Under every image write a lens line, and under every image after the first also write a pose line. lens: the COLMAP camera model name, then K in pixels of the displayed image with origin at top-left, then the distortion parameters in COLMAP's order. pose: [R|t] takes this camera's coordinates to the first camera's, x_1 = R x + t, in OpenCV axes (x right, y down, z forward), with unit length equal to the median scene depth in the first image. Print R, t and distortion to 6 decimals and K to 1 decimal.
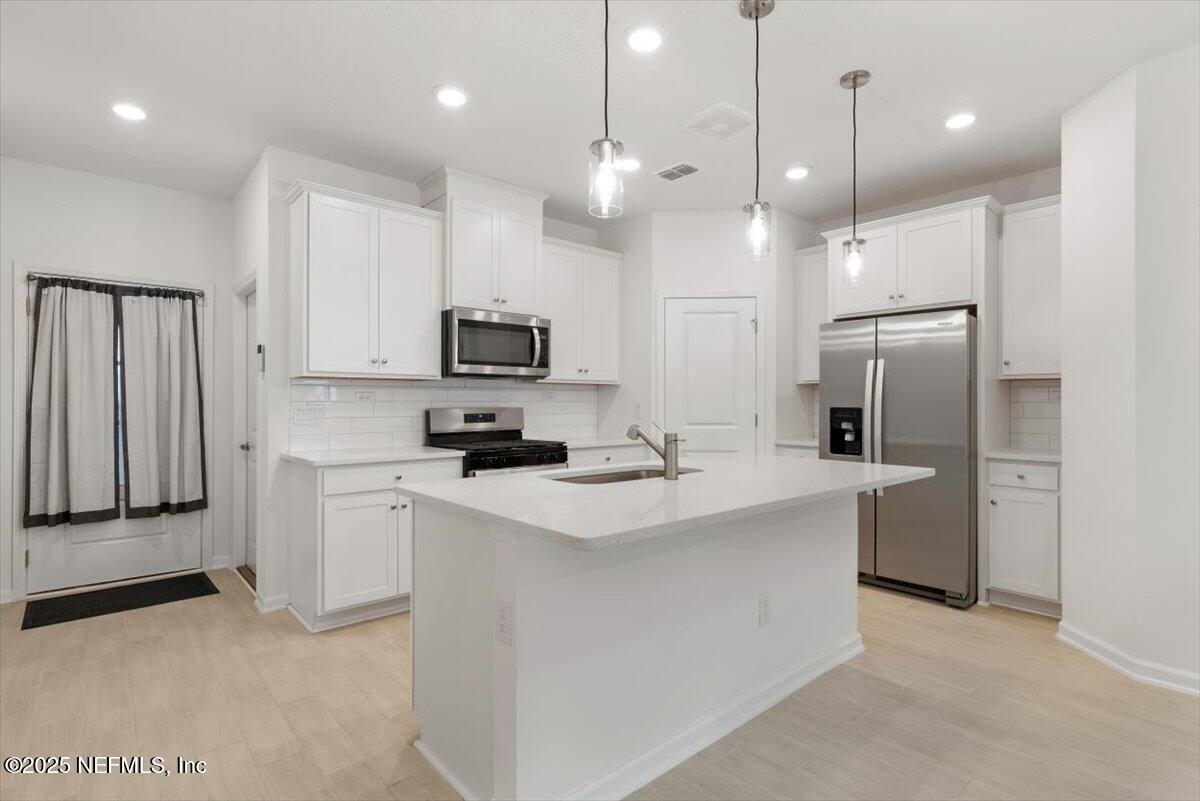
lens RADIAL K [[573.4, 0, 596.7], [0, 573.4, 404.5], [0, 0, 1]] dist [-0.001728, -0.000266]
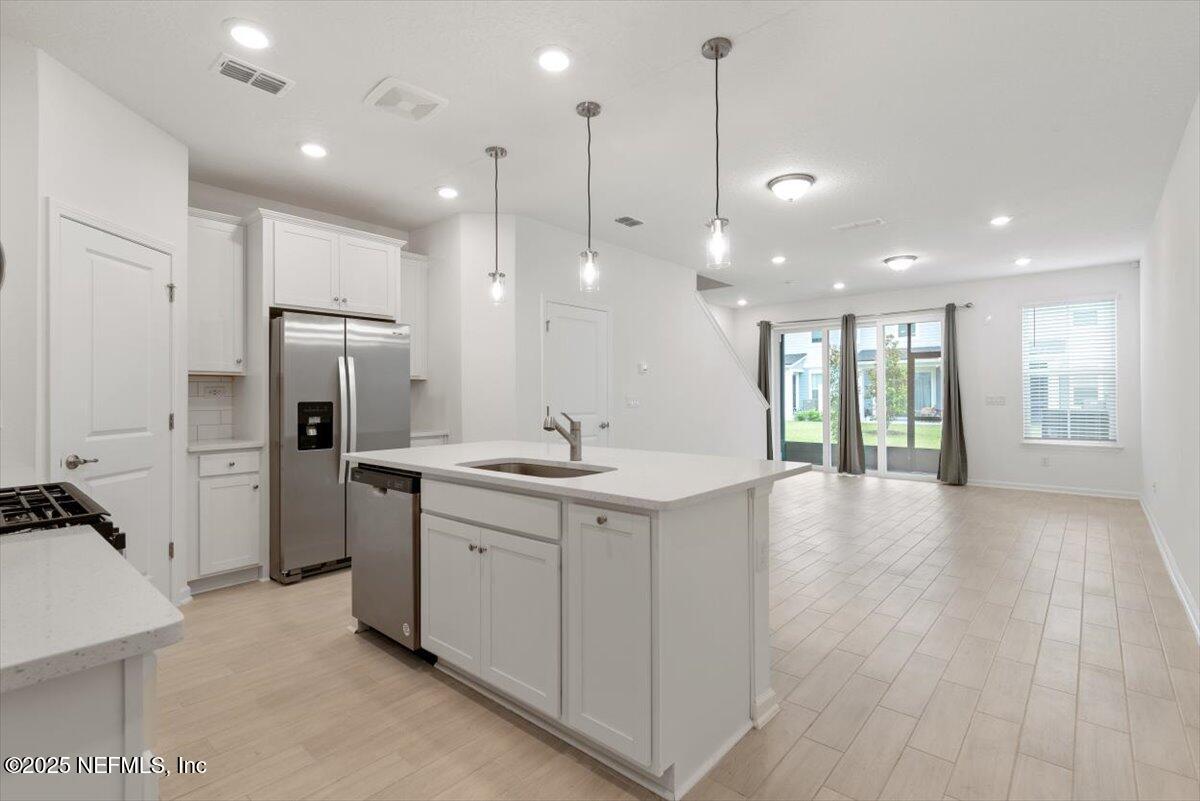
lens RADIAL K [[559.0, 0, 601.5], [0, 559.0, 394.2], [0, 0, 1]] dist [0.001751, 0.000317]
pose [[-0.132371, 0.002008, 0.991198, -0.610284], [0.010390, 0.999946, -0.000638, -0.002672], [-0.991146, 0.010214, -0.132384, 0.661136]]
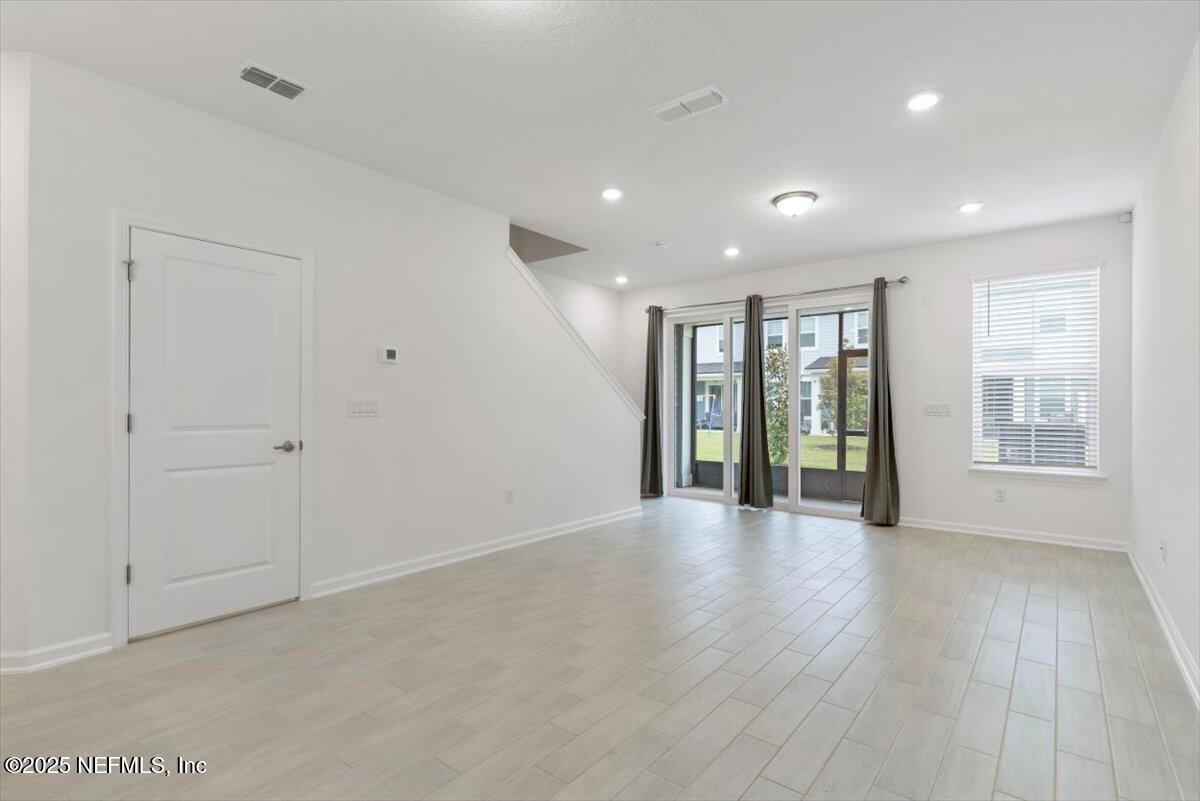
lens RADIAL K [[573.4, 0, 596.7], [0, 573.4, 404.5], [0, 0, 1]] dist [-0.001728, -0.000266]
pose [[-0.175079, -0.001492, 0.984553, -0.138657], [0.002685, 0.999994, 0.001993, 0.011548], [-0.984551, 0.002993, -0.175074, 0.143790]]
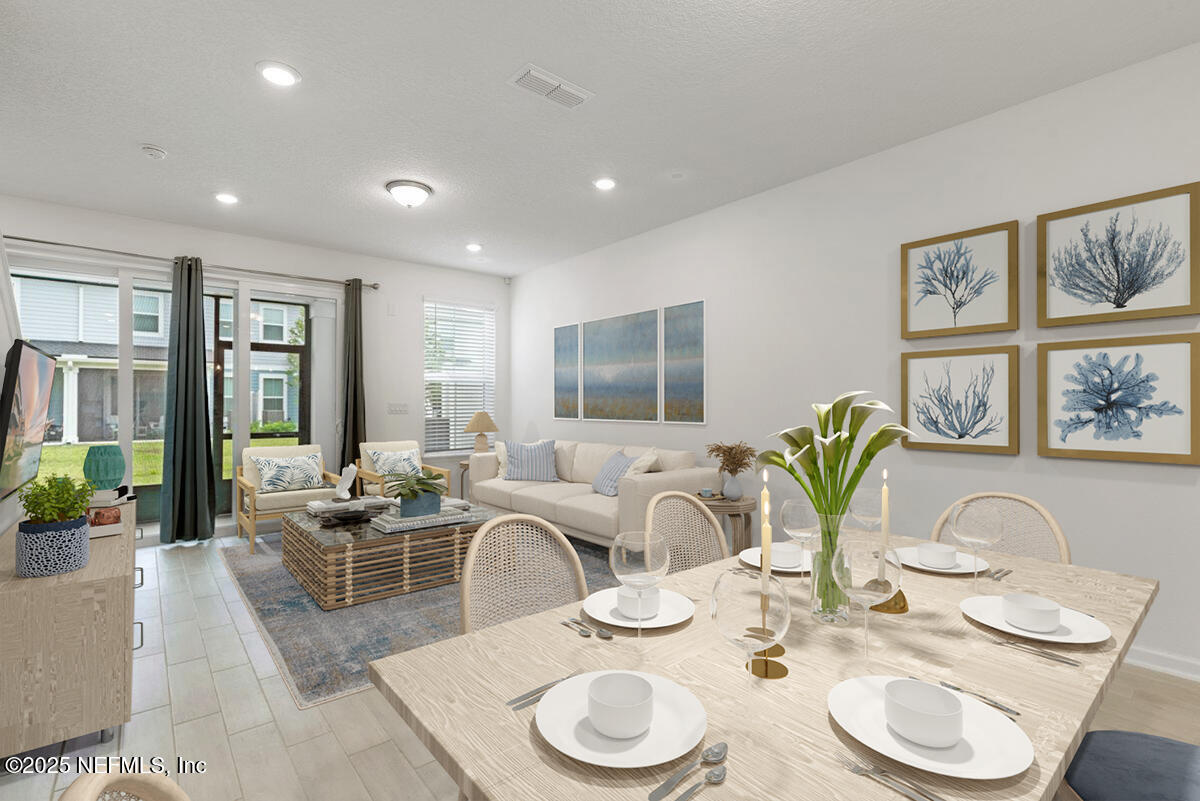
lens RADIAL K [[559.0, 0, 601.5], [0, 559.0, 394.2], [0, 0, 1]] dist [0.001751, 0.000317]
pose [[-0.999719, 0.000441, 0.023712, 0.533735], [0.000109, 0.999902, -0.014029, 0.012730], [-0.023716, -0.014022, -0.999620, 0.622462]]
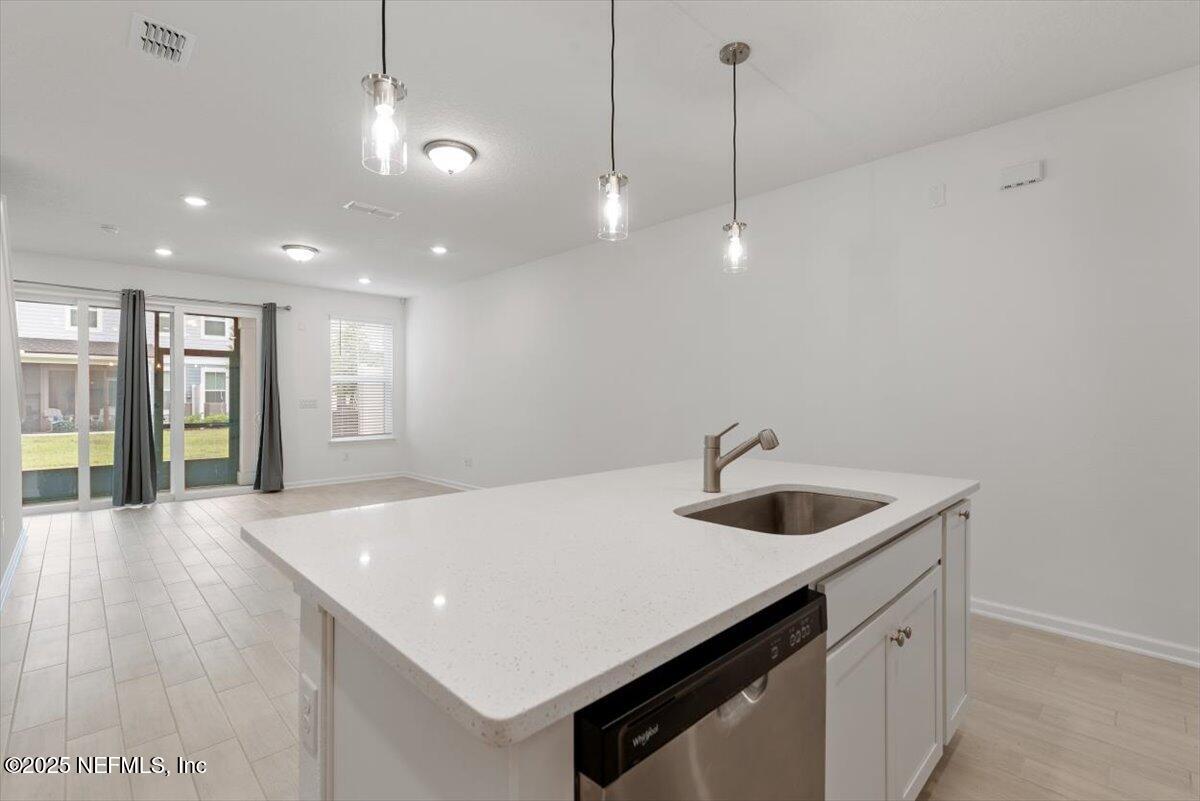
lens RADIAL K [[544.3, 0, 602.6], [0, 544.3, 392.1], [0, 0, 1]] dist [-0.000163, -0.000556]
pose [[-0.998240, 0.000510, -0.059304, 0.196489], [0.000653, 0.999997, -0.002399, -0.004998], [0.059303, -0.002434, -0.998237, 1.086000]]
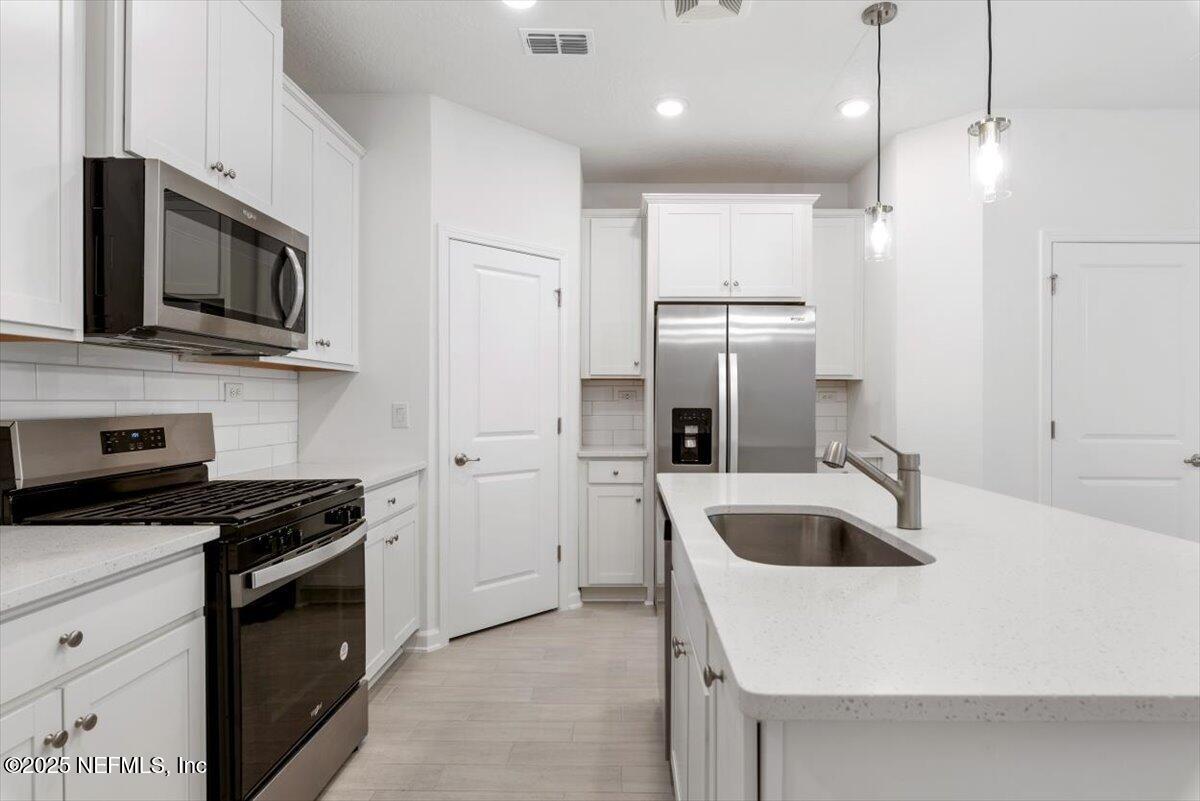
lens RADIAL K [[650.1, 0, 621.0], [0, 650.1, 405.2], [0, 0, 1]] dist [0.001347, 0.000083]
pose [[0.664978, -0.004236, 0.746851, -0.356705], [0.002646, 0.999991, 0.003316, -0.002722], [-0.746858, -0.000229, 0.664984, 0.461458]]
